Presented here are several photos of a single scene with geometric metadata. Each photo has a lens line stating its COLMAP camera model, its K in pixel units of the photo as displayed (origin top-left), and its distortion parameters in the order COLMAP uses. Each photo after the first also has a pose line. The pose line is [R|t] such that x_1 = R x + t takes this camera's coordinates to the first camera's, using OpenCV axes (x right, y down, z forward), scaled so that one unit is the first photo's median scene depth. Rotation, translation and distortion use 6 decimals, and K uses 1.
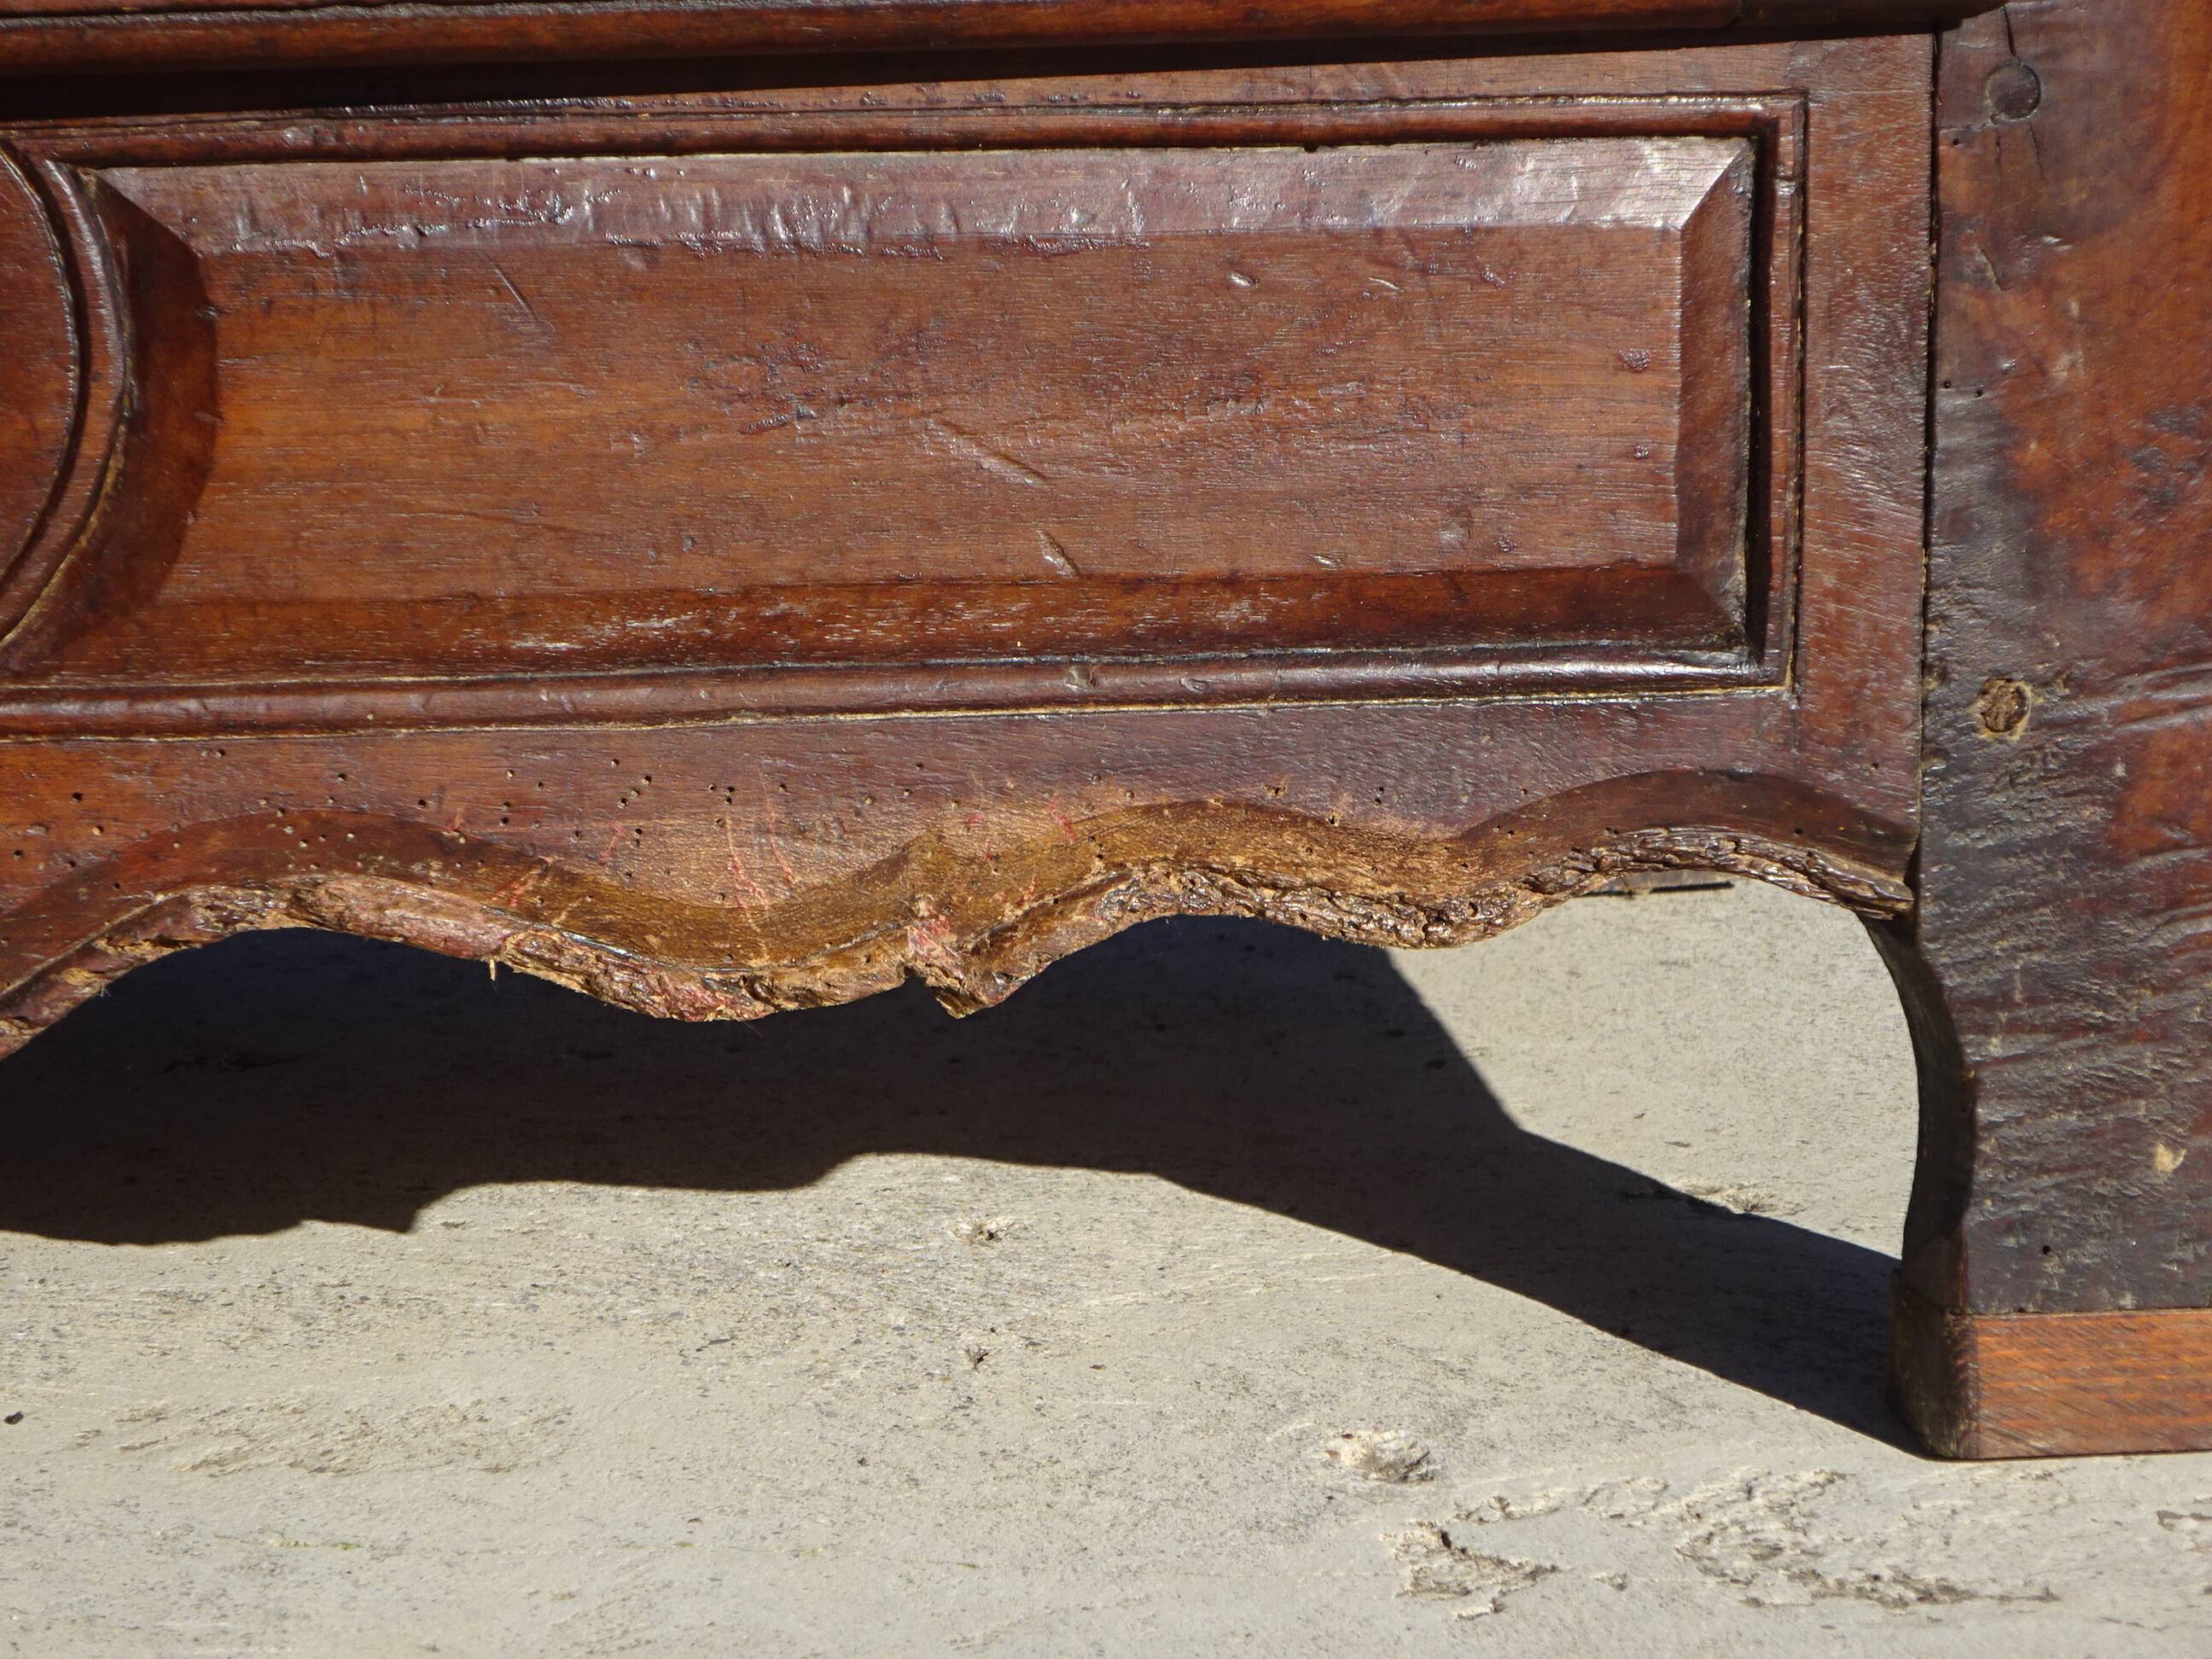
lens RADIAL K [[7597.3, 0, 1100.3], [0, 7597.3, 832.1], [0, 0, 1]] dist [-0.039325, 0.181132]
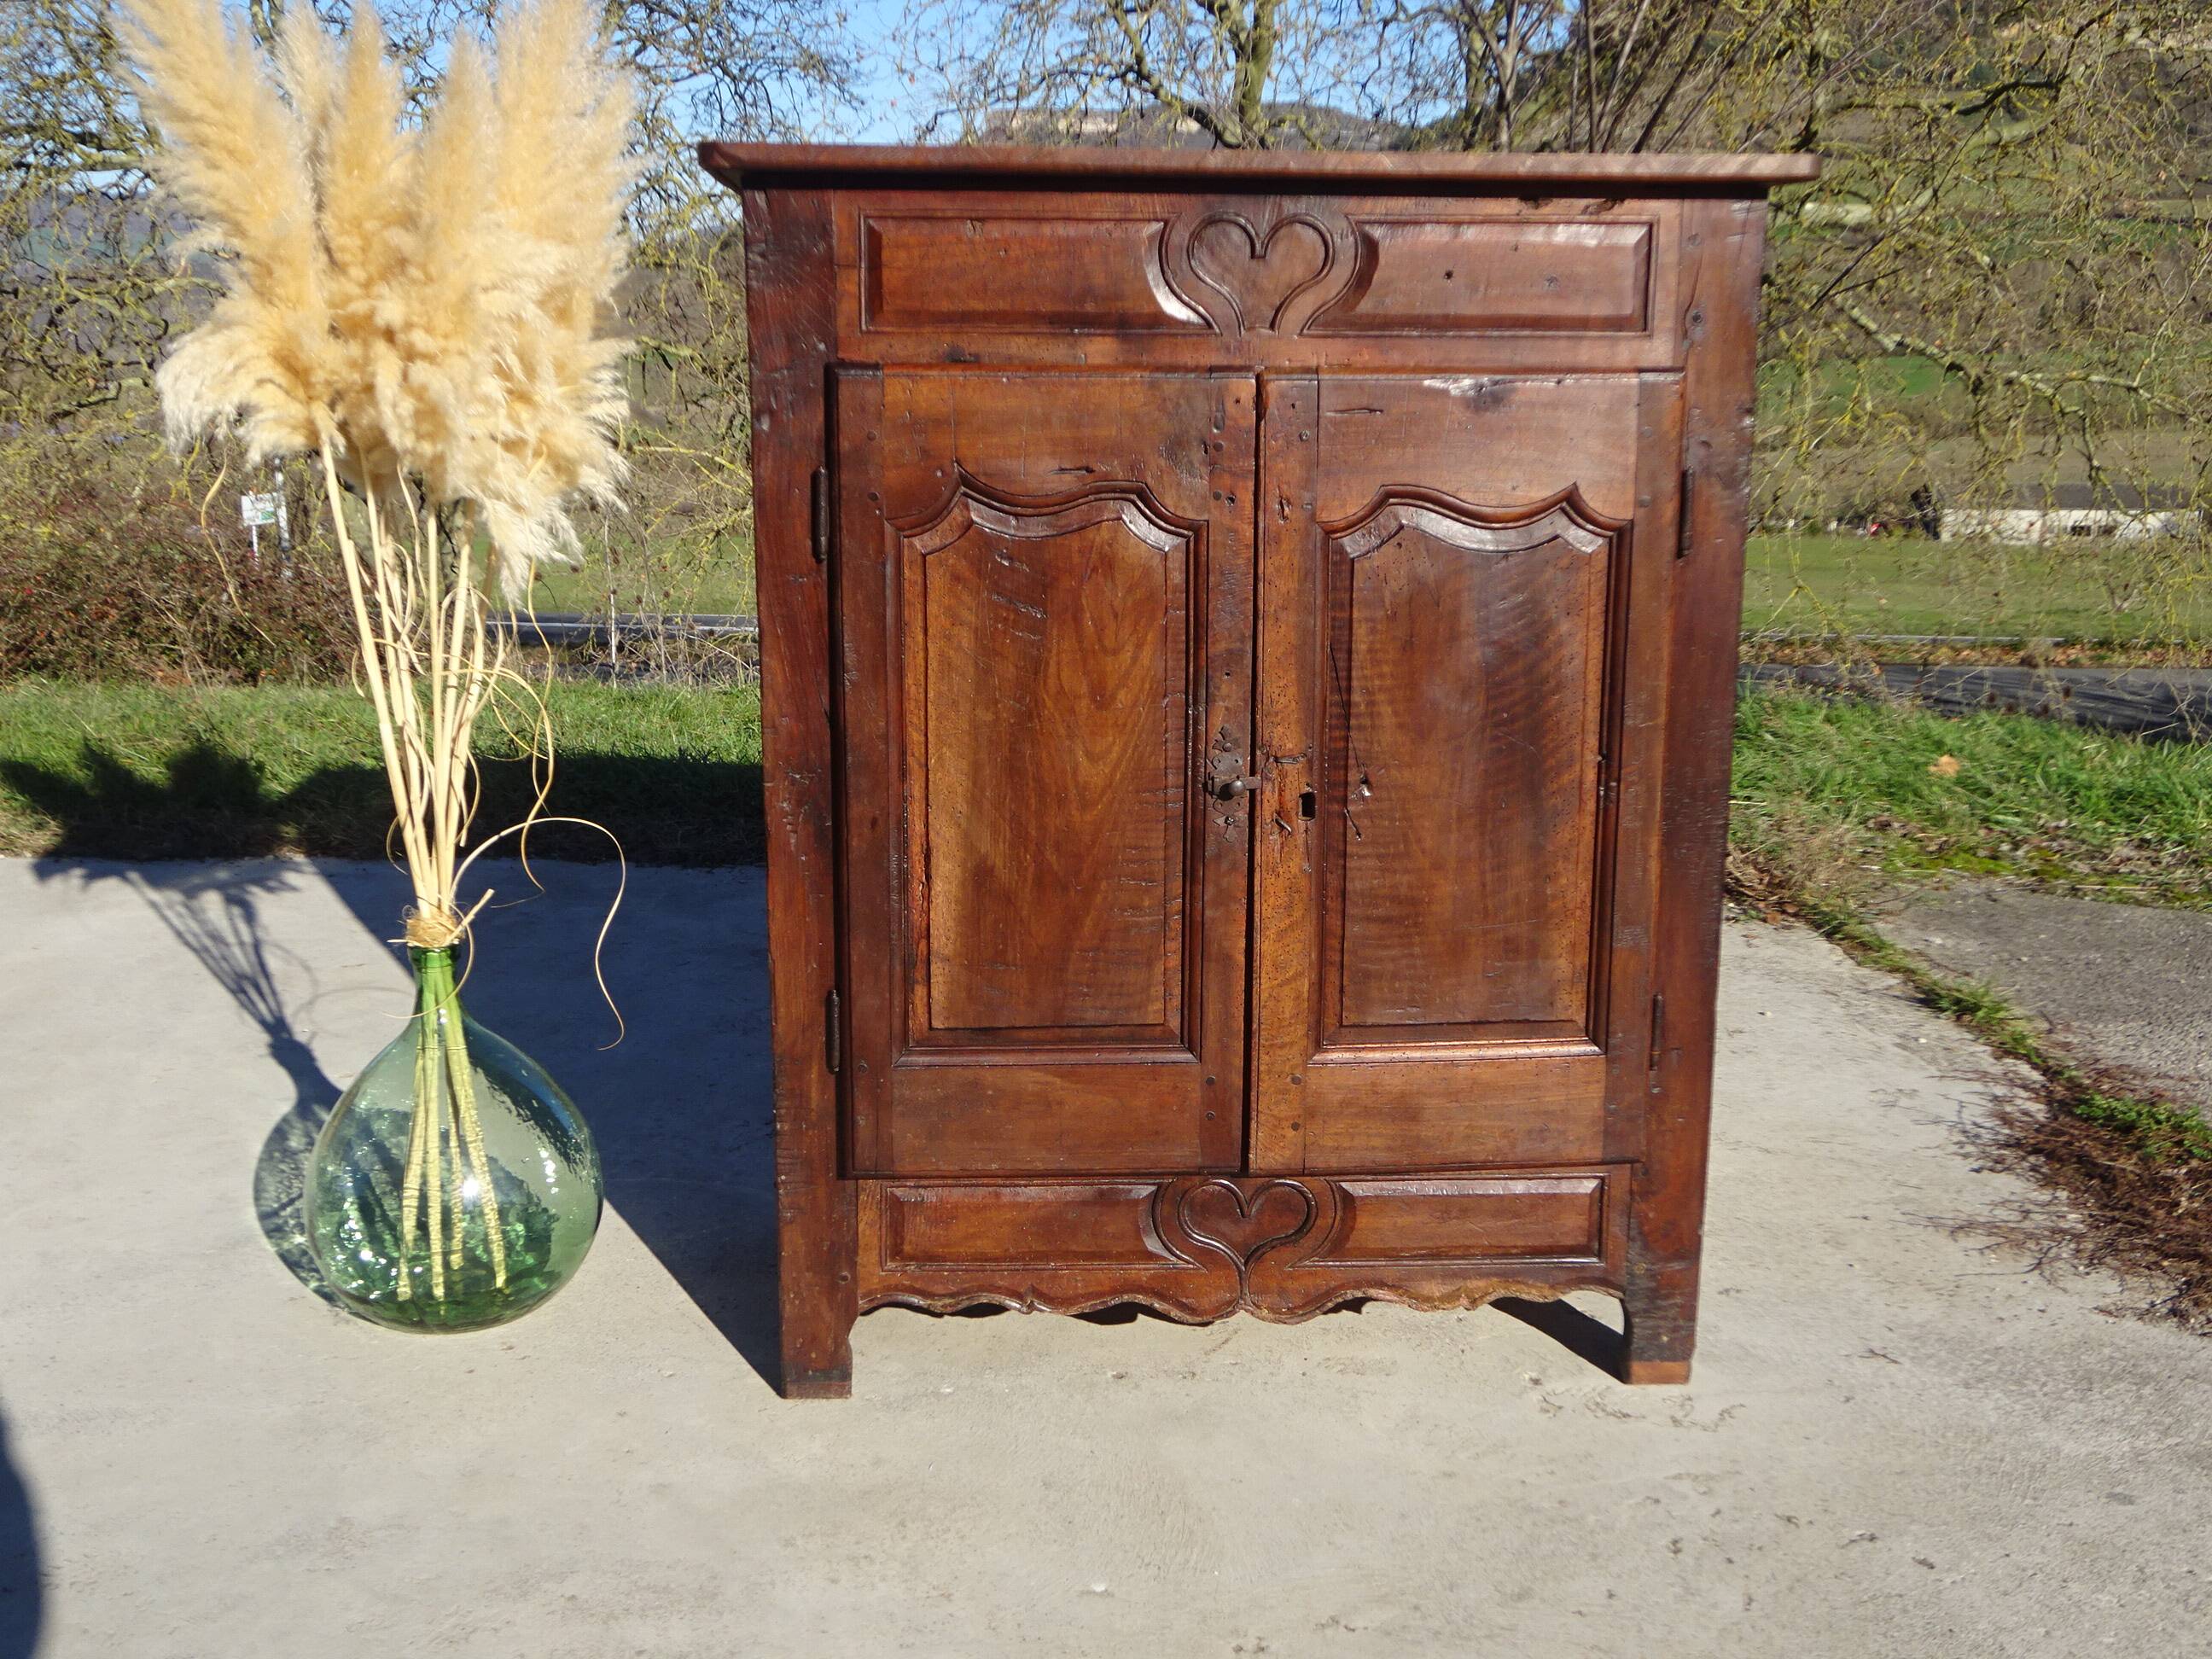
lens RADIAL K [[2418.5, 0, 1109.8], [0, 2418.5, 834.1], [0, 0, 1]] dist [0.020993, 0.114483]
pose [[0.995242, 0.027294, -0.093534, -0.134159], [-0.026138, 0.999566, 0.013554, -0.382608], [0.093864, -0.011044, 0.995524, -0.991599]]
